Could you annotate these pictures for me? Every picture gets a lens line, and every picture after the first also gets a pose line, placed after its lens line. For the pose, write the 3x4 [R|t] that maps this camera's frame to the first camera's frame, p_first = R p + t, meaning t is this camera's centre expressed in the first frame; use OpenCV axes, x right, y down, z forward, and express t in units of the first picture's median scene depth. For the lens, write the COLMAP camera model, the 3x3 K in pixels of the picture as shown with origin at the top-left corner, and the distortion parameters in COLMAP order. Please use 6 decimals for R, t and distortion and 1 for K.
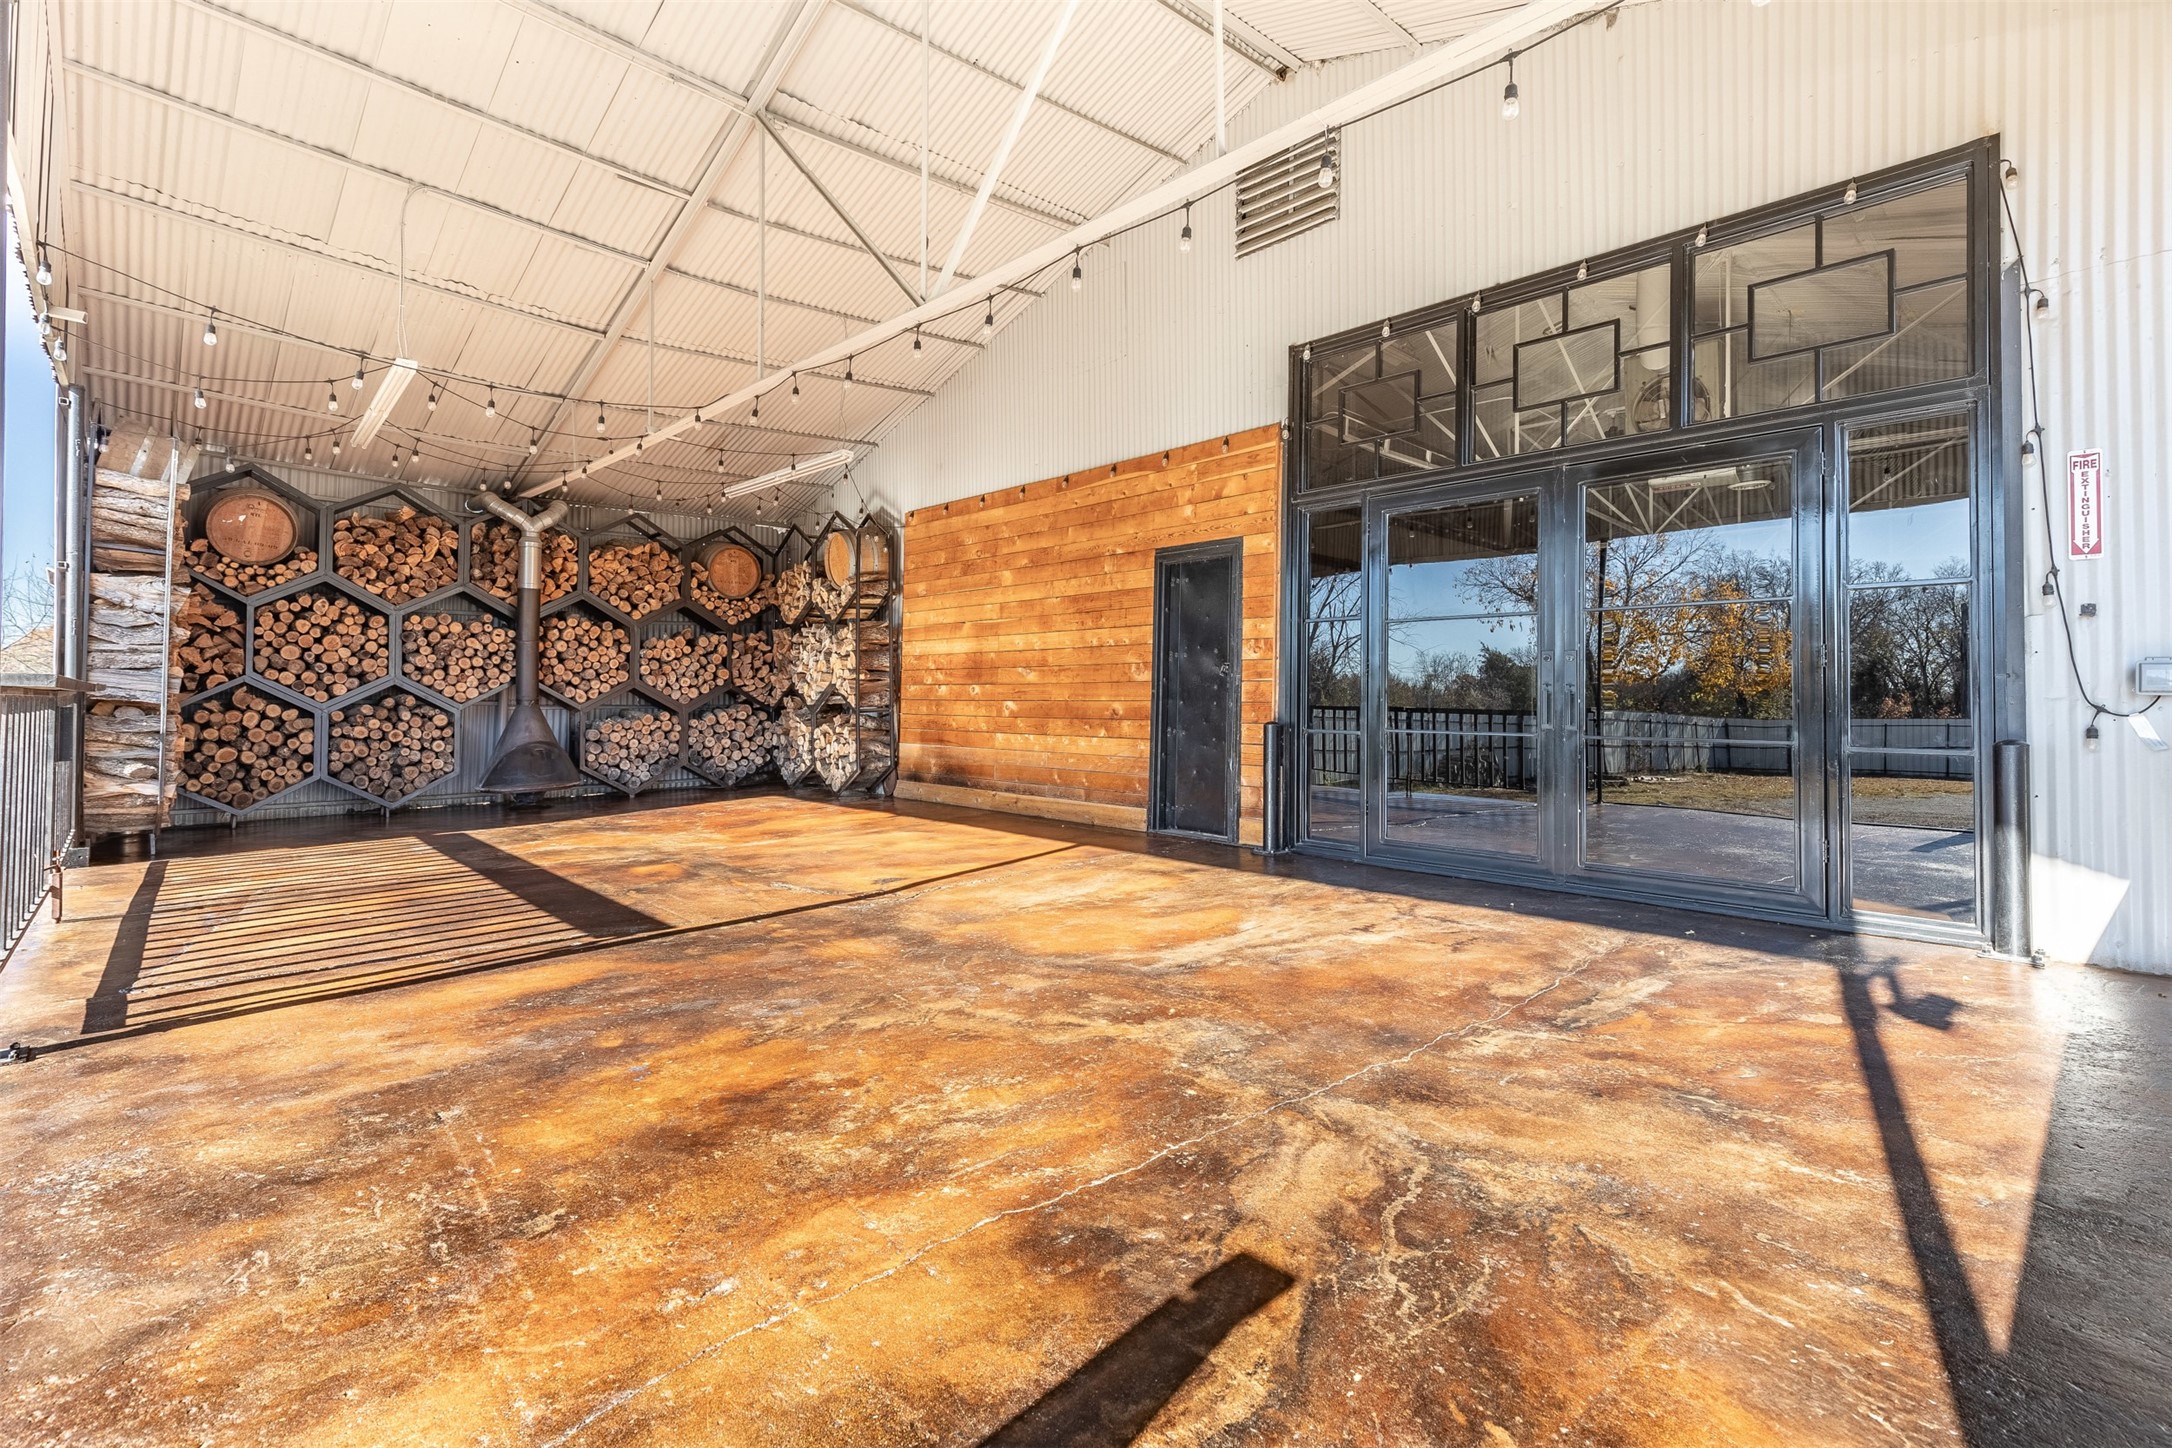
lens RADIAL K [[987.0, 0, 1100.3], [0, 987.0, 714.3], [0, 0, 1]] dist [0.003700, 0.000368]
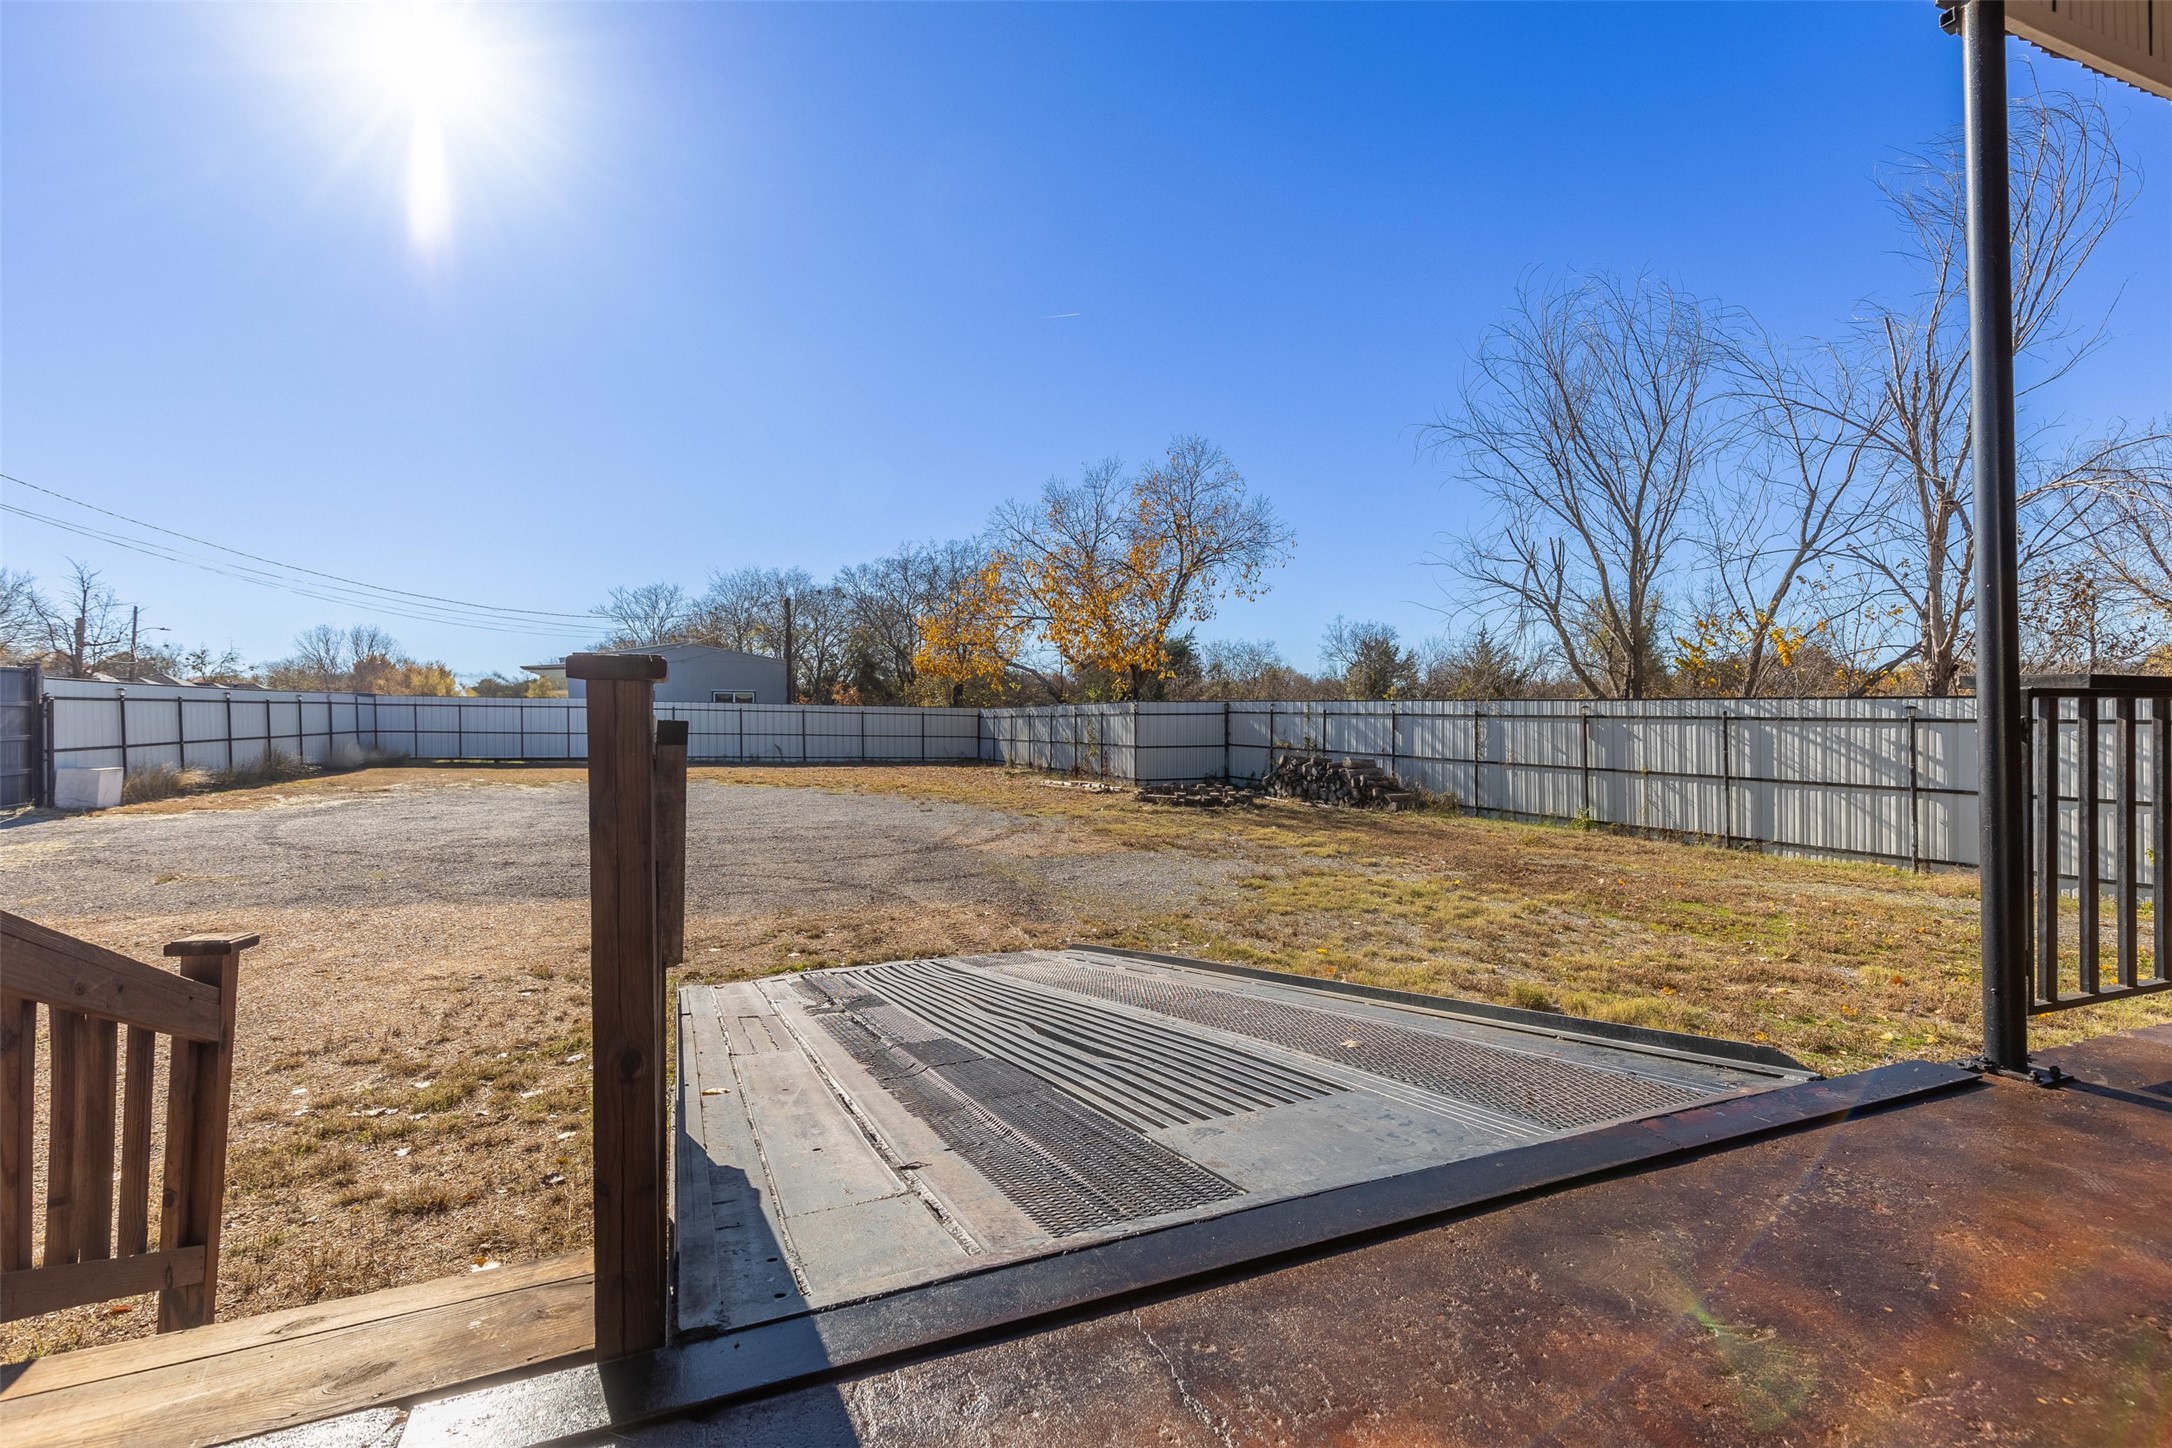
lens RADIAL K [[987.0, 0, 1100.3], [0, 987.0, 714.3], [0, 0, 1]] dist [0.003700, 0.000368]
pose [[-0.363800, -0.003620, -0.931470, 0.053601], [-0.006369, 0.999979, -0.001398, -0.000302], [0.931455, 0.005424, -0.363816, 0.210704]]
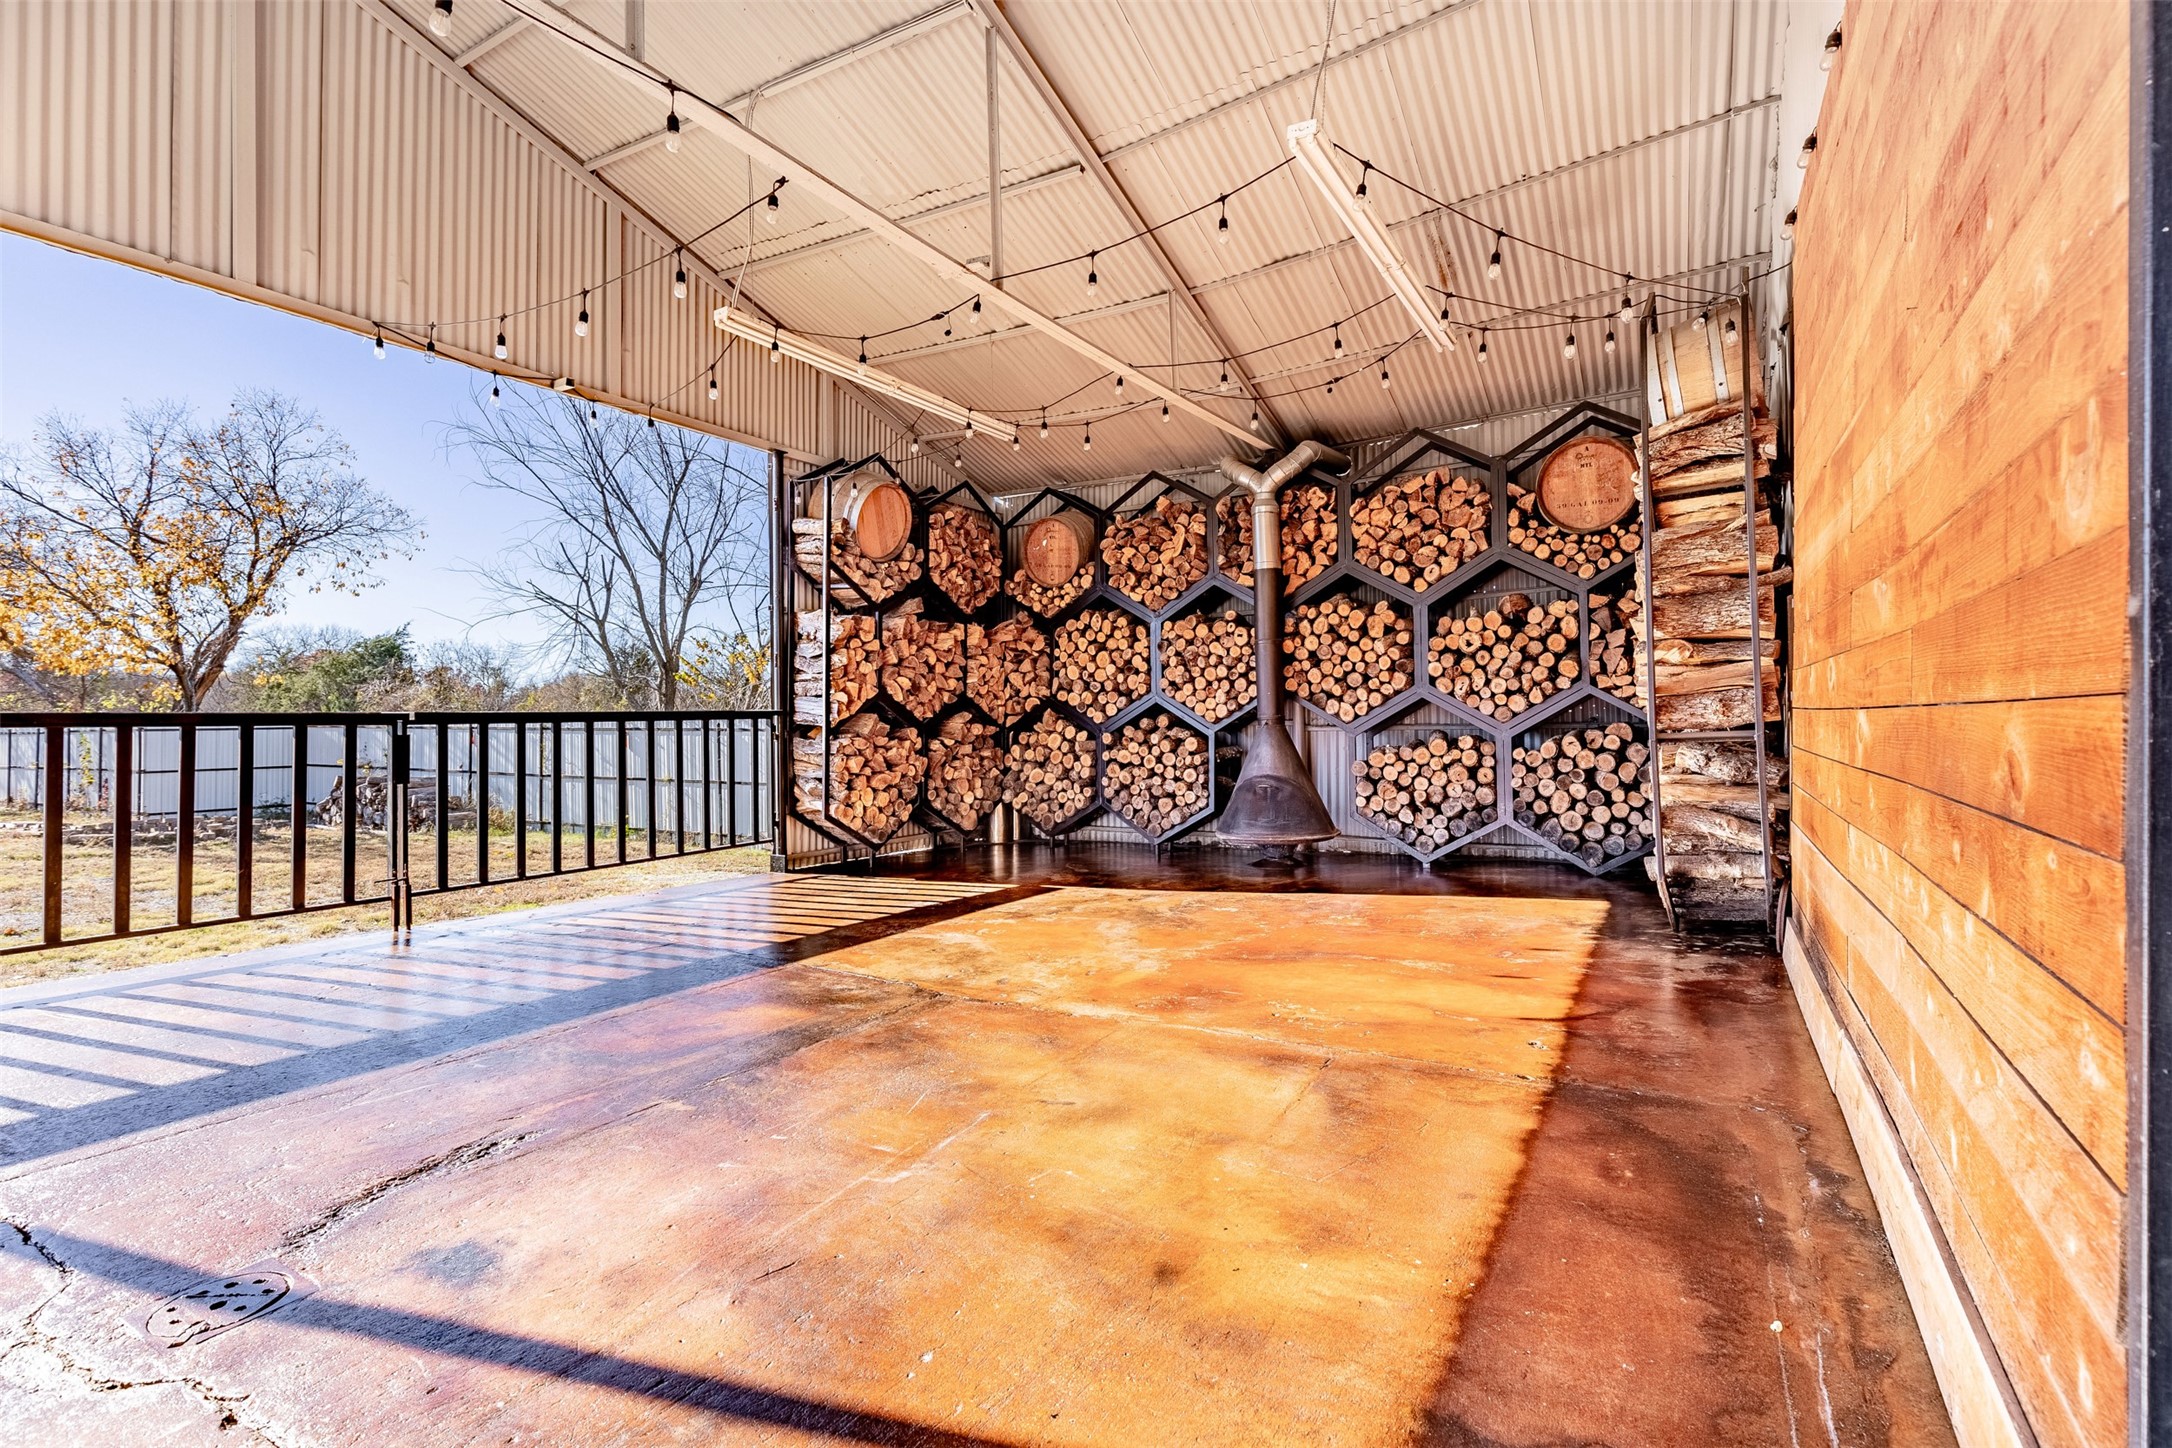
lens RADIAL K [[987.0, 0, 1100.3], [0, 987.0, 714.3], [0, 0, 1]] dist [0.003700, 0.000368]
pose [[0.262899, -0.013105, -0.964734, 0.103672], [-0.002341, 0.999896, -0.014220, -0.006772], [0.964821, 0.005997, 0.262841, 0.665346]]
